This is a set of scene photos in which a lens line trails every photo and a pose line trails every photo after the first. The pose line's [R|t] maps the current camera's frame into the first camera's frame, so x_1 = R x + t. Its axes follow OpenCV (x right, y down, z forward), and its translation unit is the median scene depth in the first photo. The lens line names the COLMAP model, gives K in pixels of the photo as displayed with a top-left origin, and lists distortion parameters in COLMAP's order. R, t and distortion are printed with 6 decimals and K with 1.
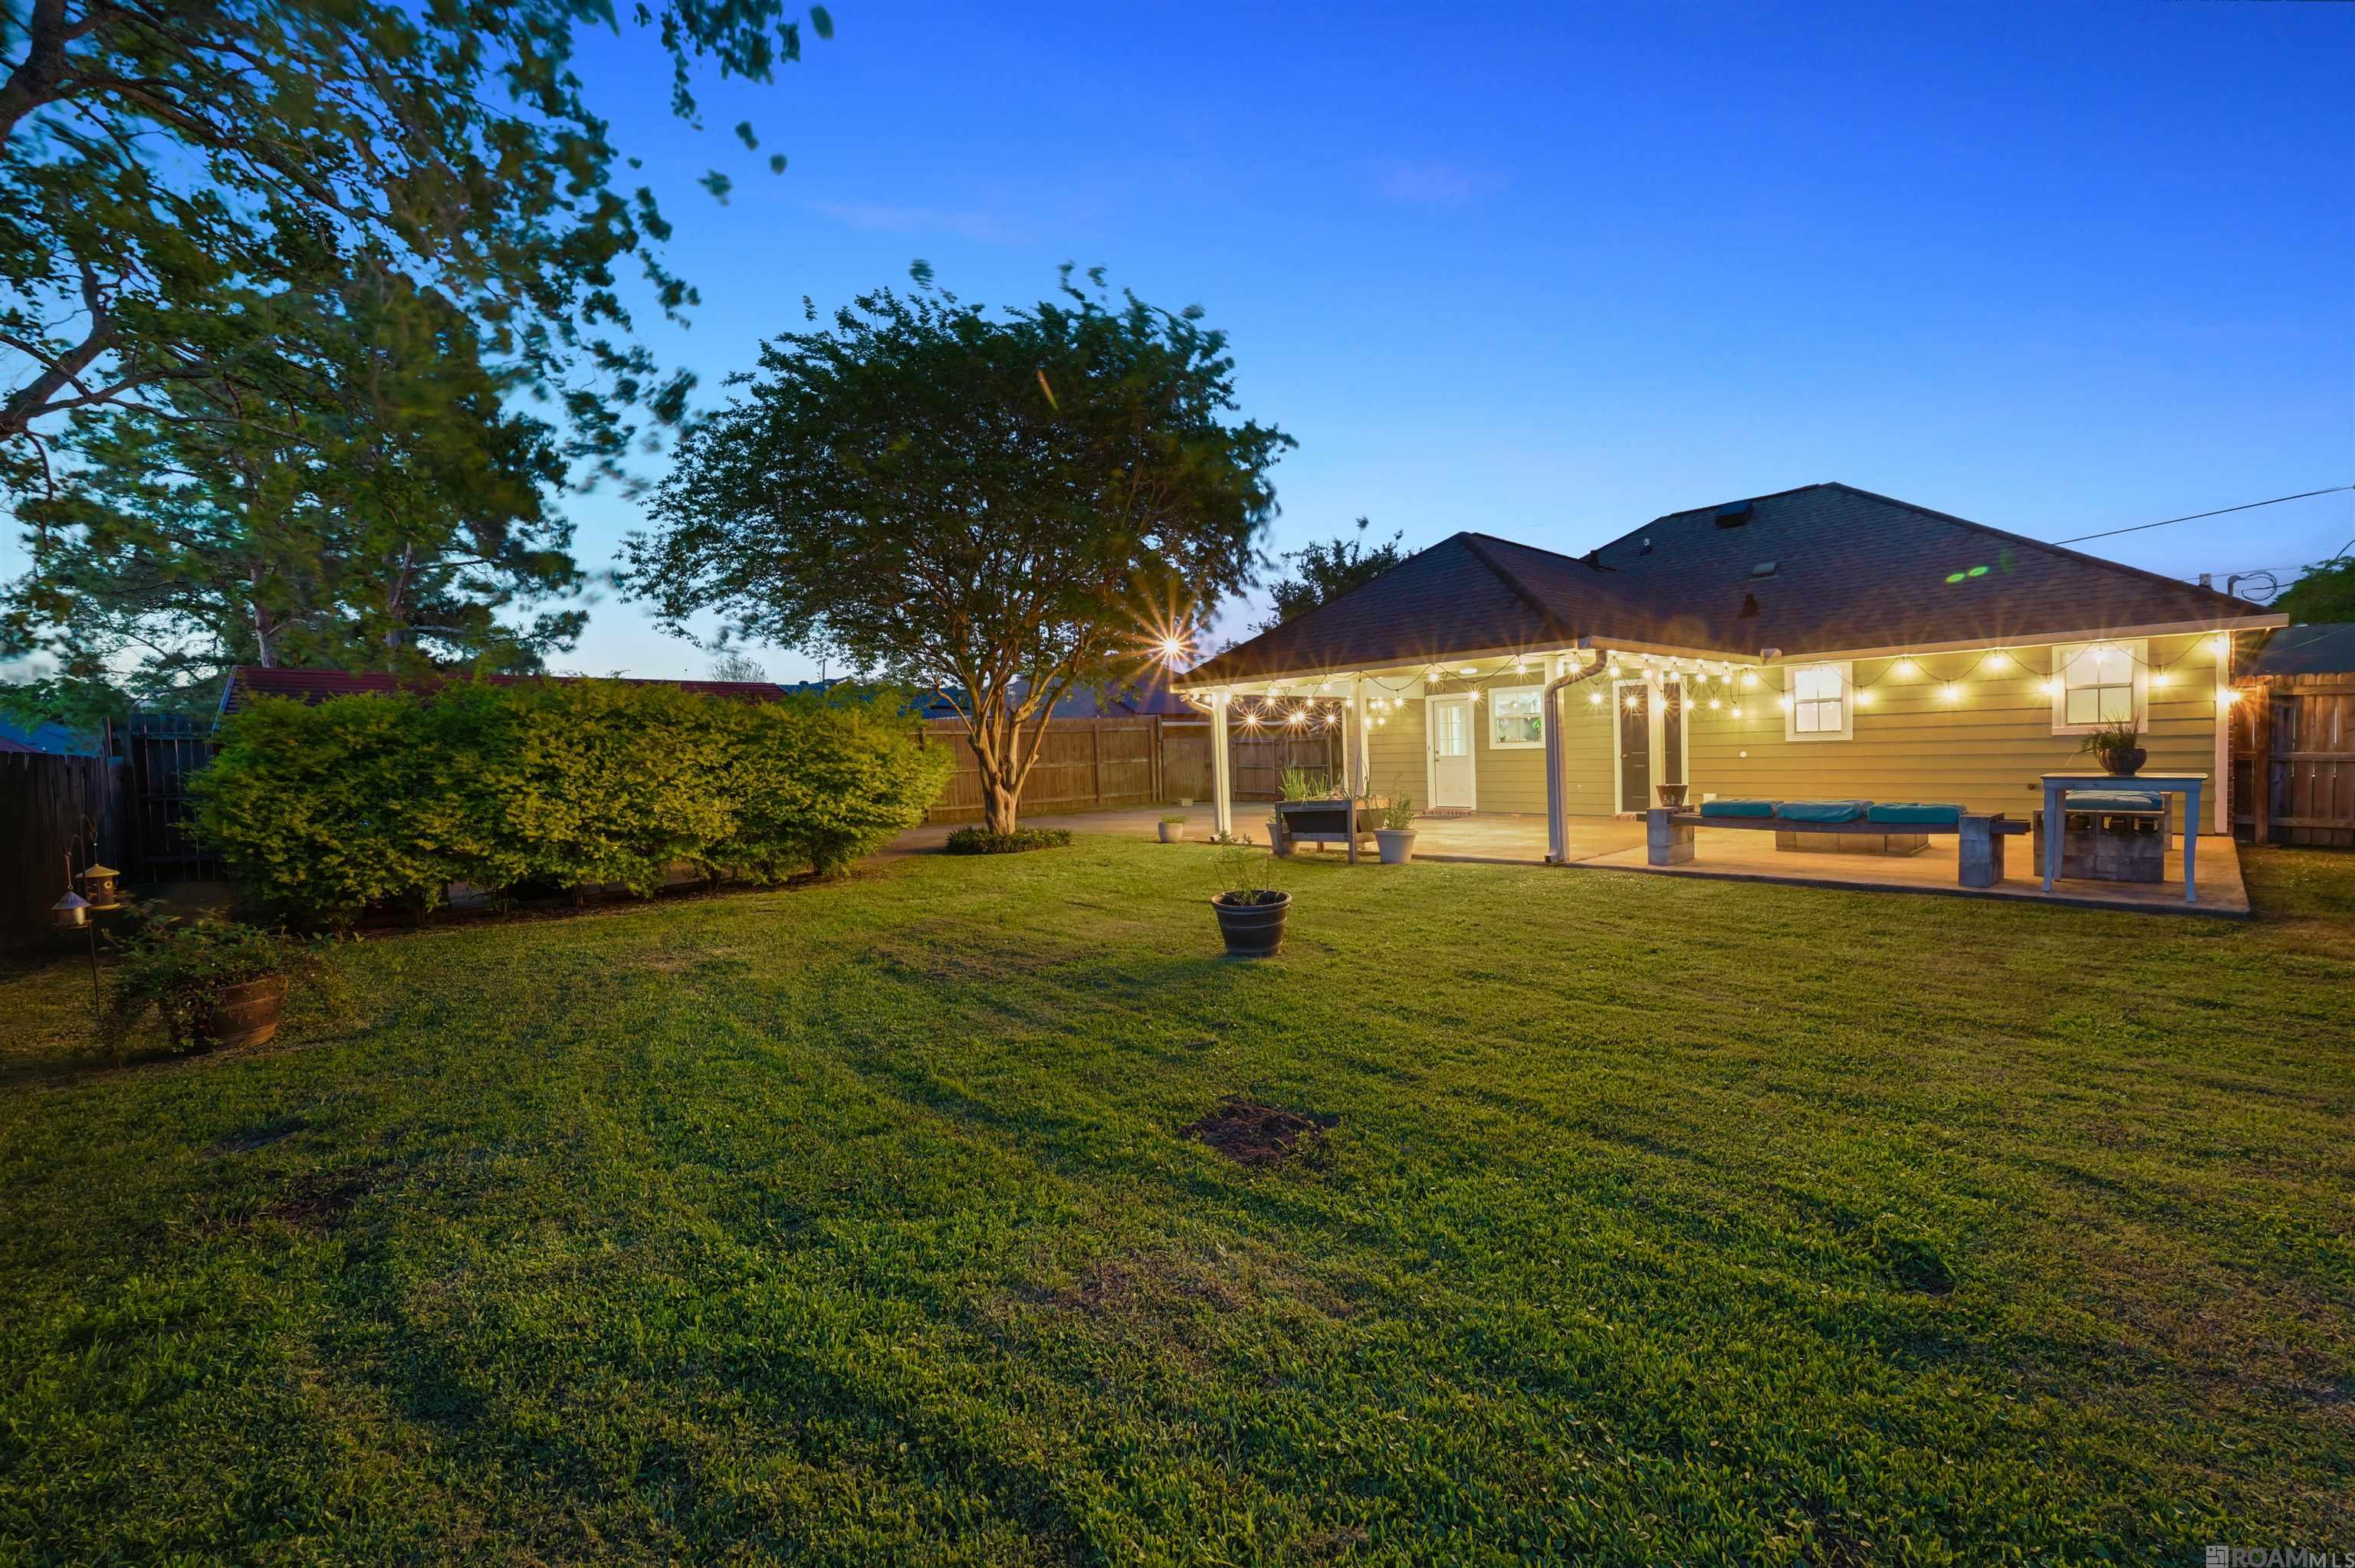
lens RADIAL K [[950.0, 0, 1177.4], [0, 950.0, 773.7], [0, 0, 1]] dist [-0.000039, -0.000132]
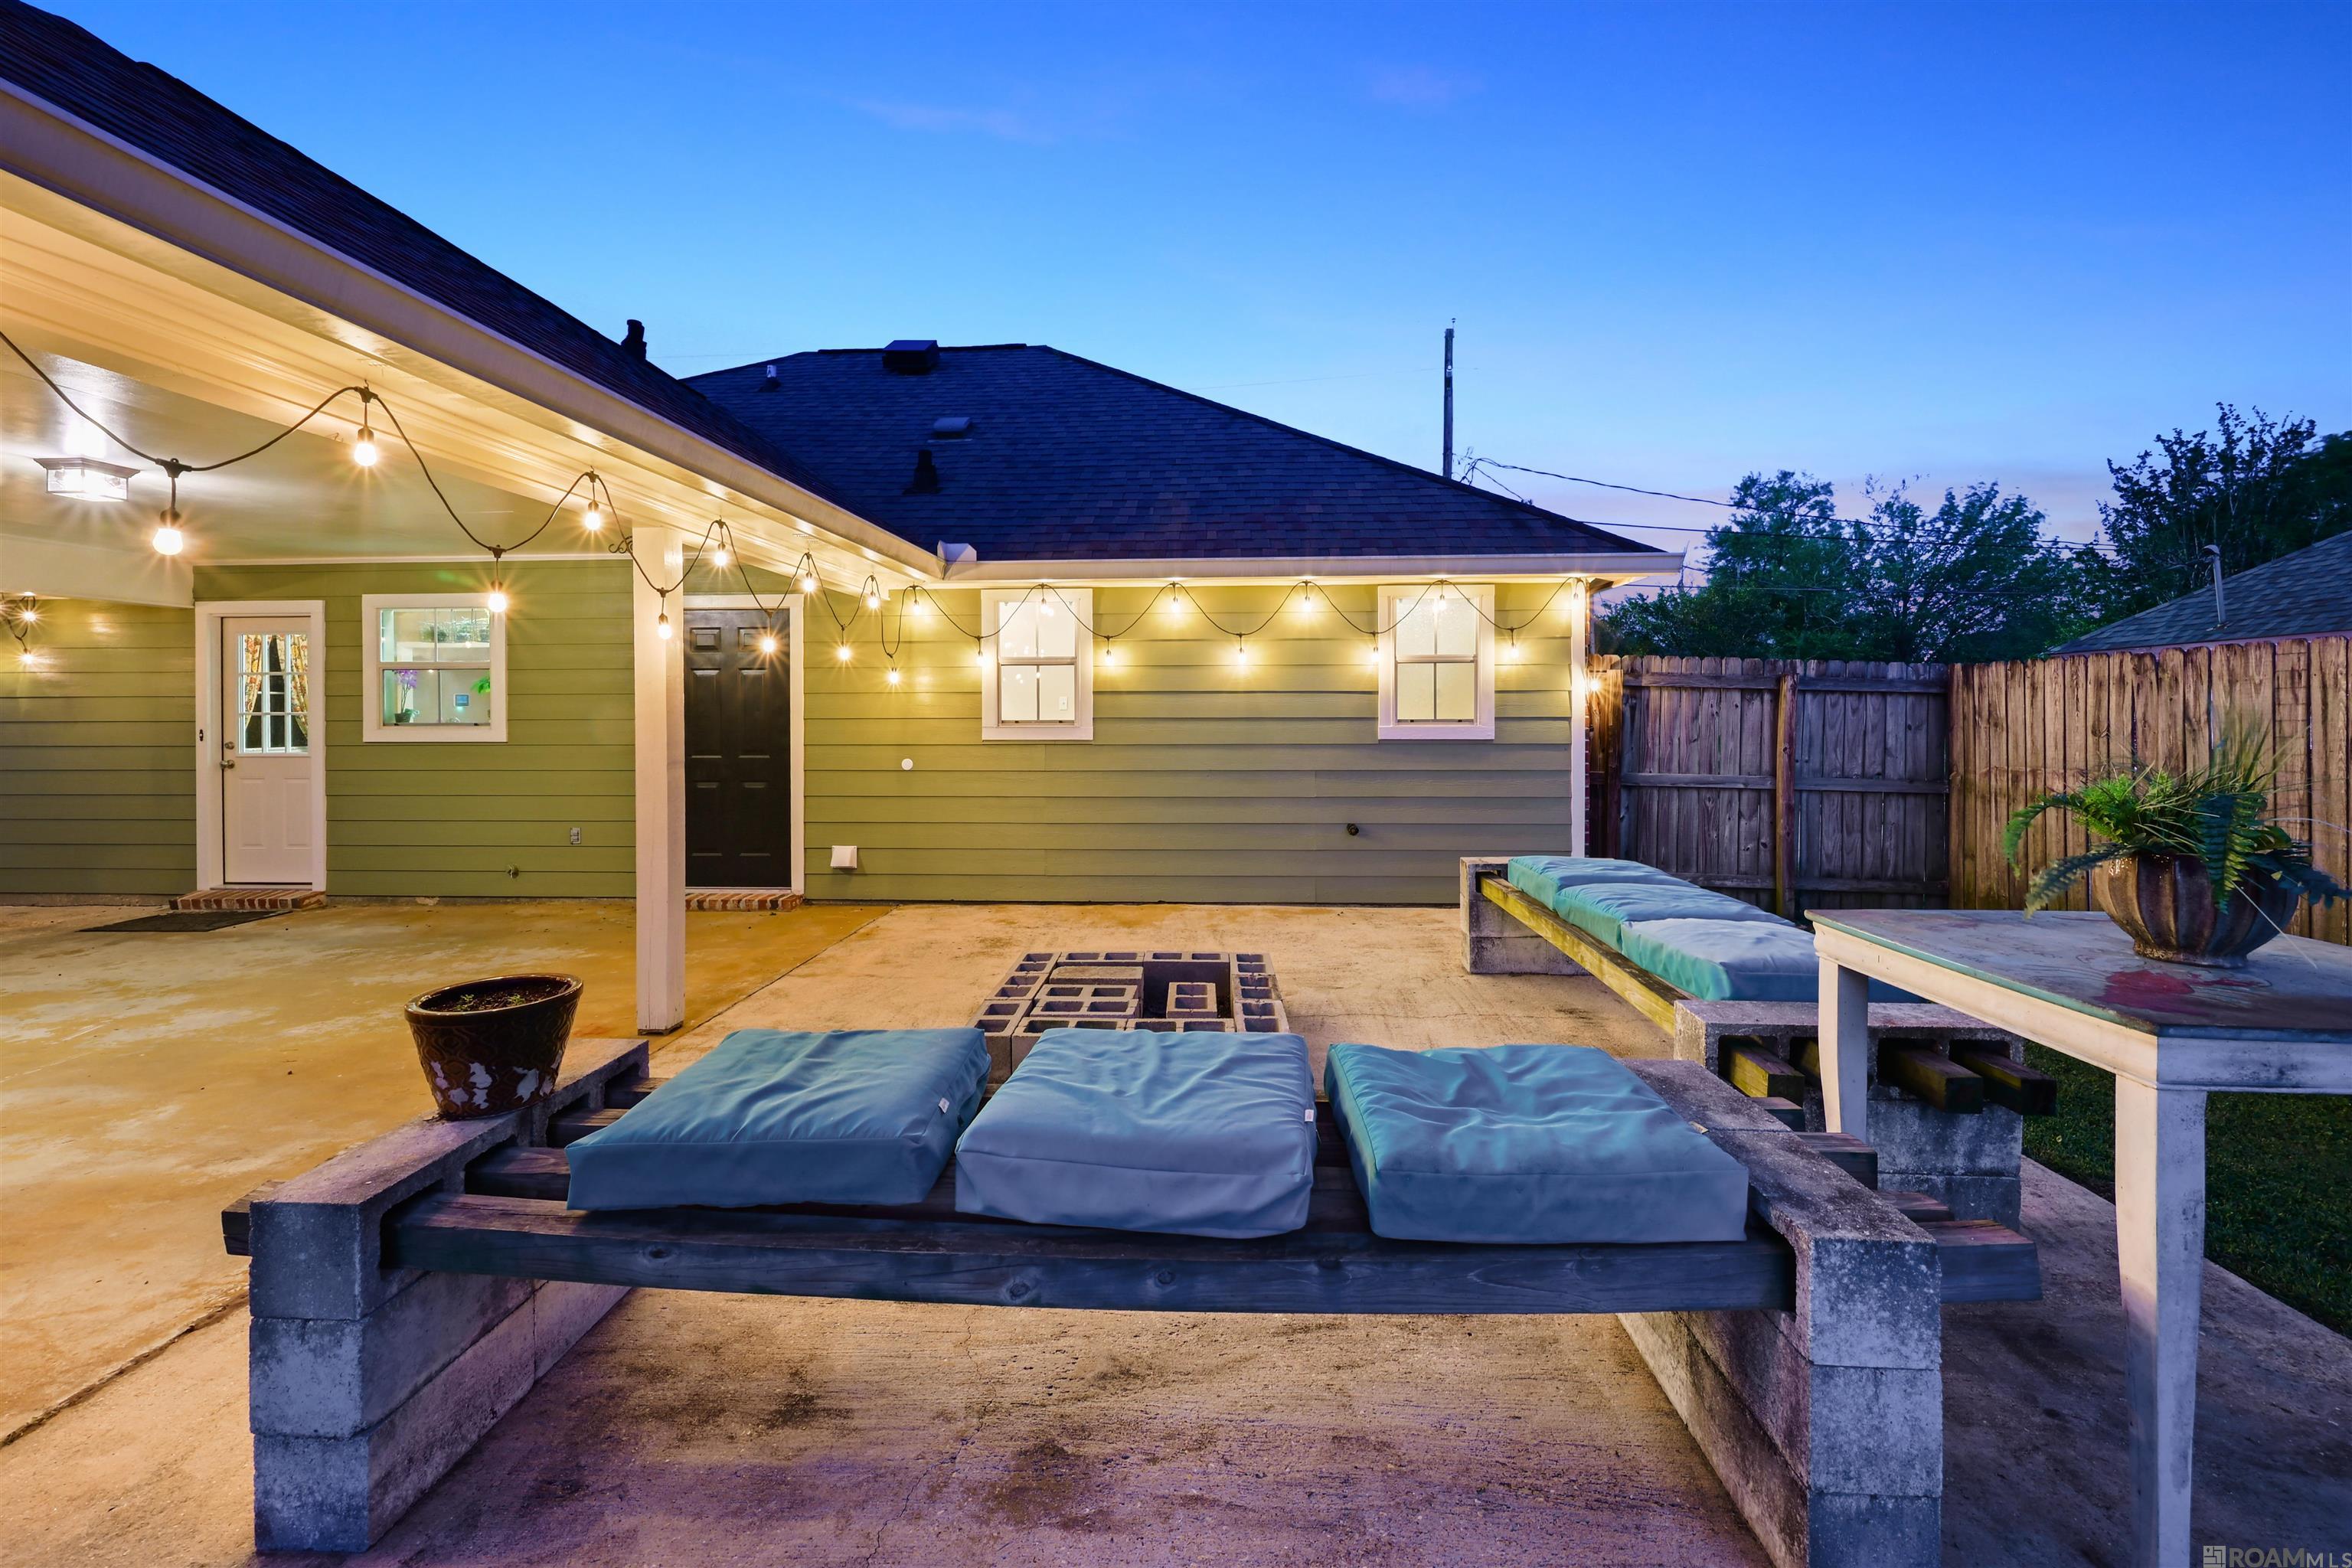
lens RADIAL K [[948.9, 0, 1184.3], [0, 948.9, 714.2], [0, 0, 1]] dist [-0.000039, -0.000132]
pose [[0.709686, 0.022621, 0.704155, 0.374742], [-0.001910, 0.999543, -0.030185, -0.033136], [-0.704516, 0.020077, 0.709404, 0.587575]]
